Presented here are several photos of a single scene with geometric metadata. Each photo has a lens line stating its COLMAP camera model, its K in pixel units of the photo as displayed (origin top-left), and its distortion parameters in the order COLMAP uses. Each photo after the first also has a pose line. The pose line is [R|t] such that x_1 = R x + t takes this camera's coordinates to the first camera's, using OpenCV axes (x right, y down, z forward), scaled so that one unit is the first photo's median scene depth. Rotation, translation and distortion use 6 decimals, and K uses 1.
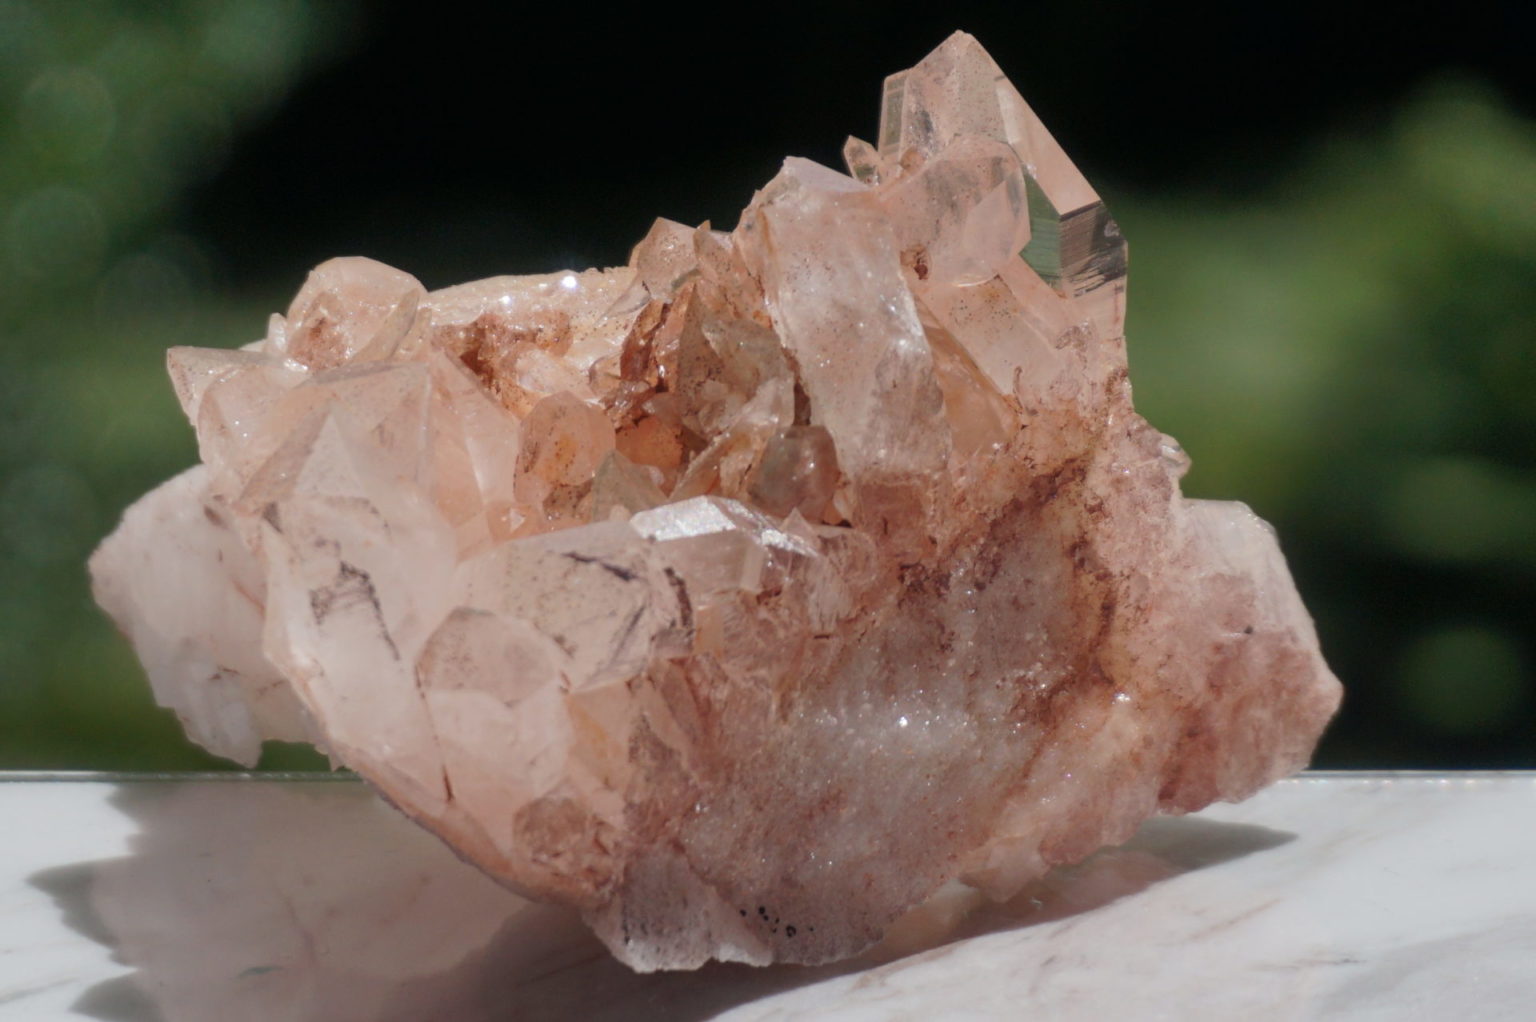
lens RADIAL K [[11238.5, 0, 765.8], [0, 11238.5, 508.3], [0, 0, 1]] dist [0.451355, 0.000000]
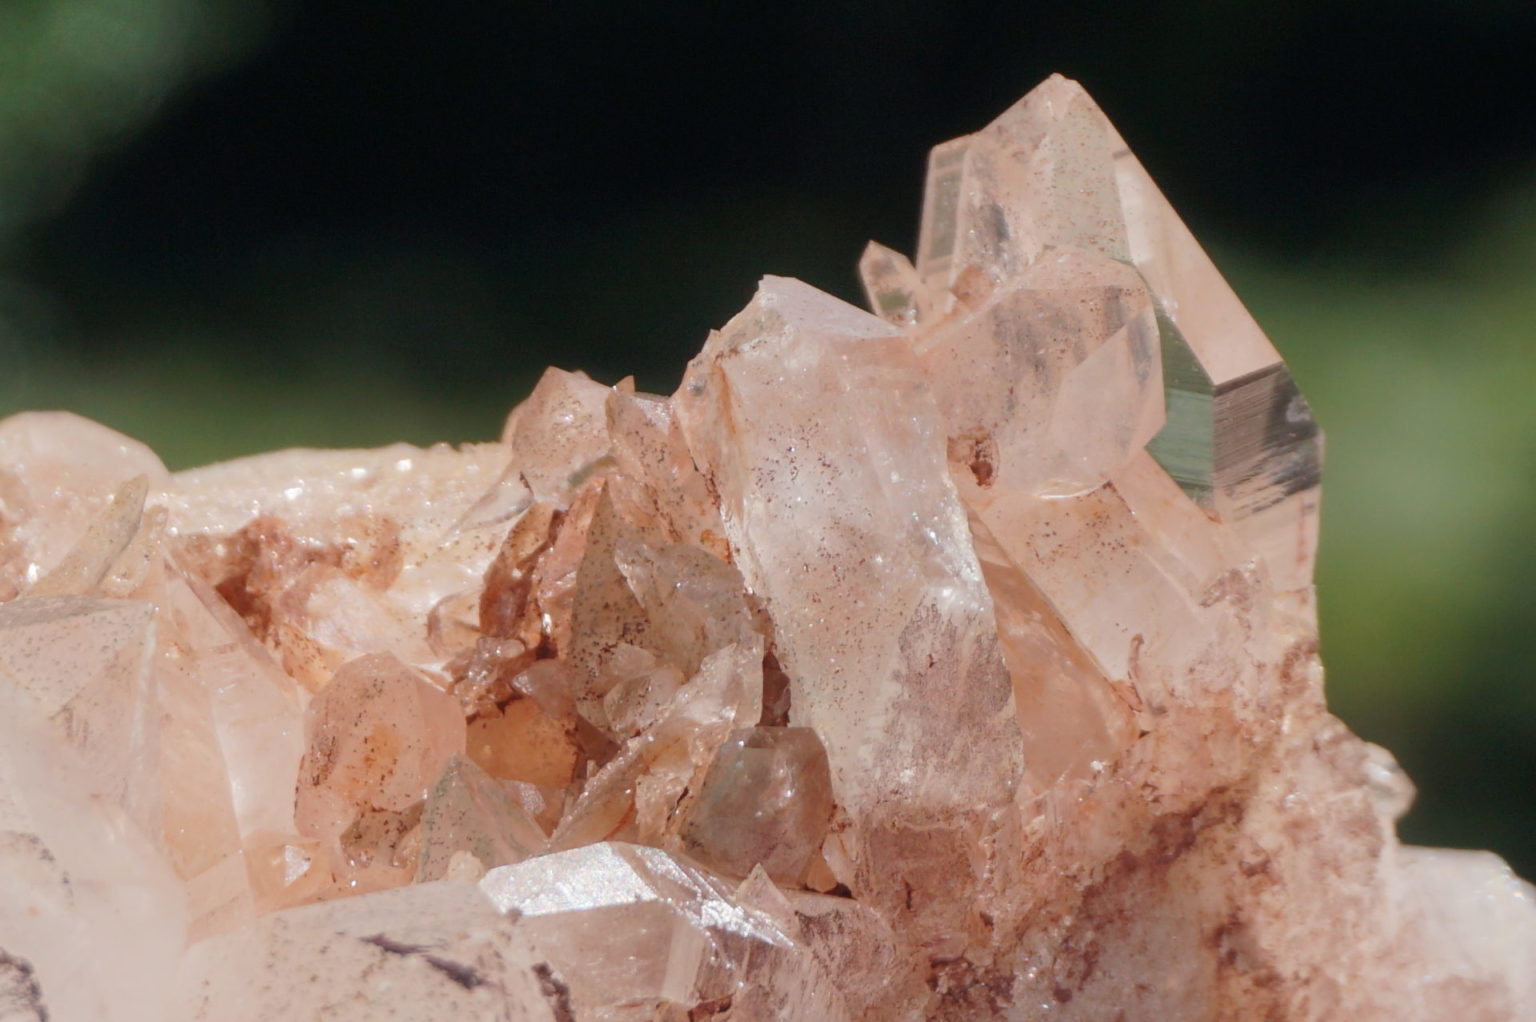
lens RADIAL K [[11238.5, 0, 770.2], [0, 11238.5, 515.2], [0, 0, 1]] dist [0.451355, 0.000000]
pose [[0.999486, 0.031719, -0.004609, 0.005335], [-0.031708, 0.999494, 0.002612, -0.019975], [0.004689, -0.002465, 0.999986, 0.396925]]
